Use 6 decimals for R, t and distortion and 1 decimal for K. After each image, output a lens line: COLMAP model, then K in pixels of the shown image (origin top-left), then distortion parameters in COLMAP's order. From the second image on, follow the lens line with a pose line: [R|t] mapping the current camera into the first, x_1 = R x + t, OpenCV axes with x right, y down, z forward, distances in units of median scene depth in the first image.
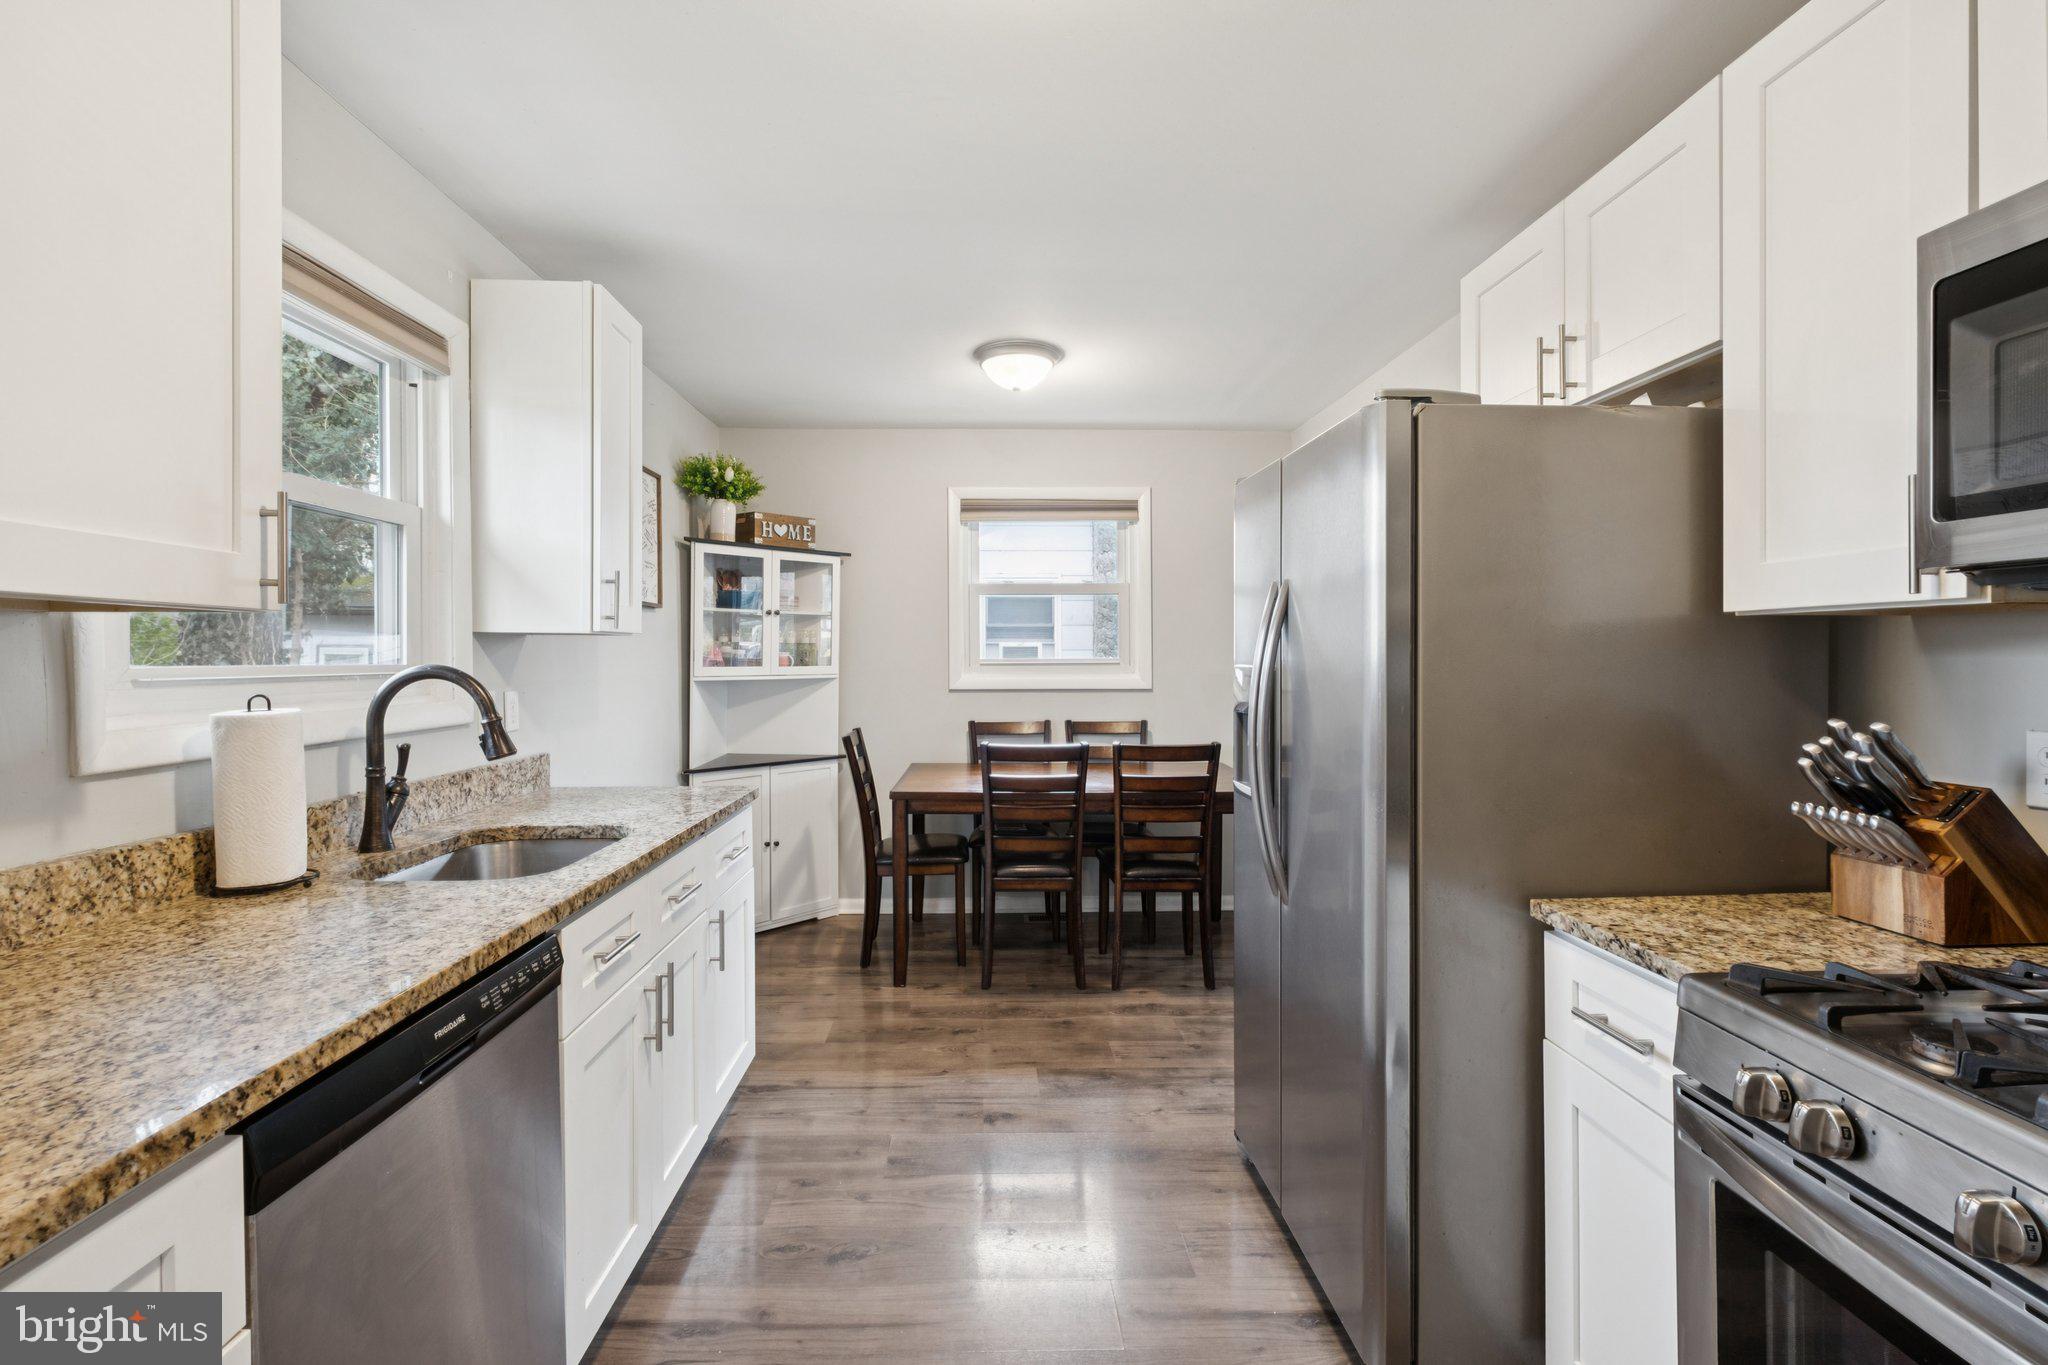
lens RADIAL K [[902.5, 0, 1028.4], [0, 902.5, 660.5], [0, 0, 1]] dist [-0.004338, 0.000679]
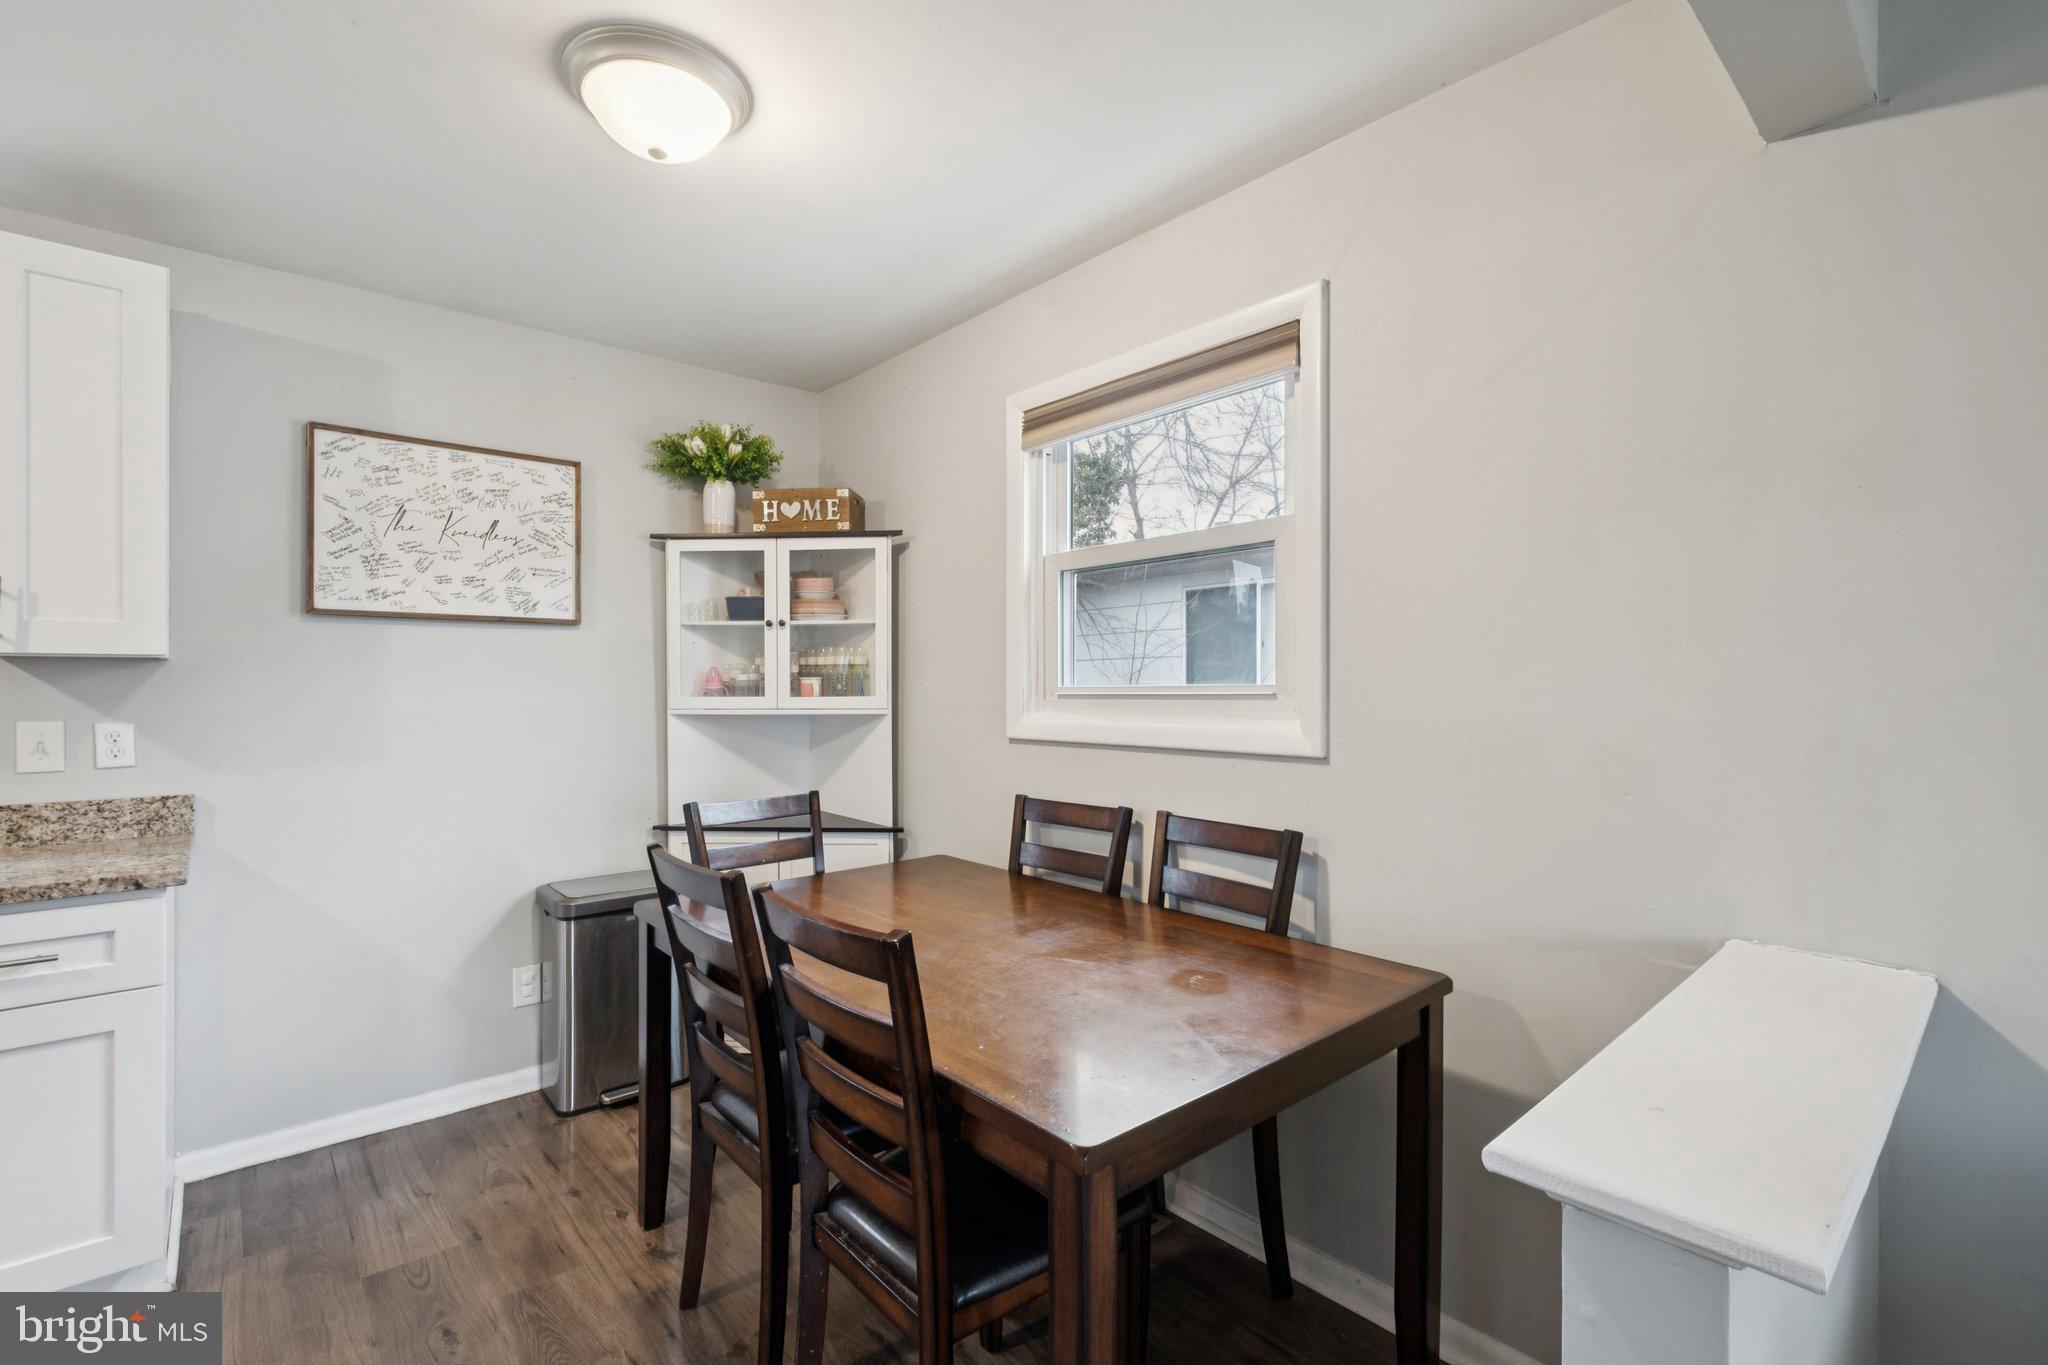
lens RADIAL K [[902.5, 0, 1005.9], [0, 902.5, 677.5], [0, 0, 1]] dist [-0.004338, 0.000679]
pose [[0.617353, -0.005460, -0.786667, 0.763671], [-0.001438, 0.999966, -0.008070, -0.005238], [0.786685, 0.006113, 0.617324, 1.279741]]
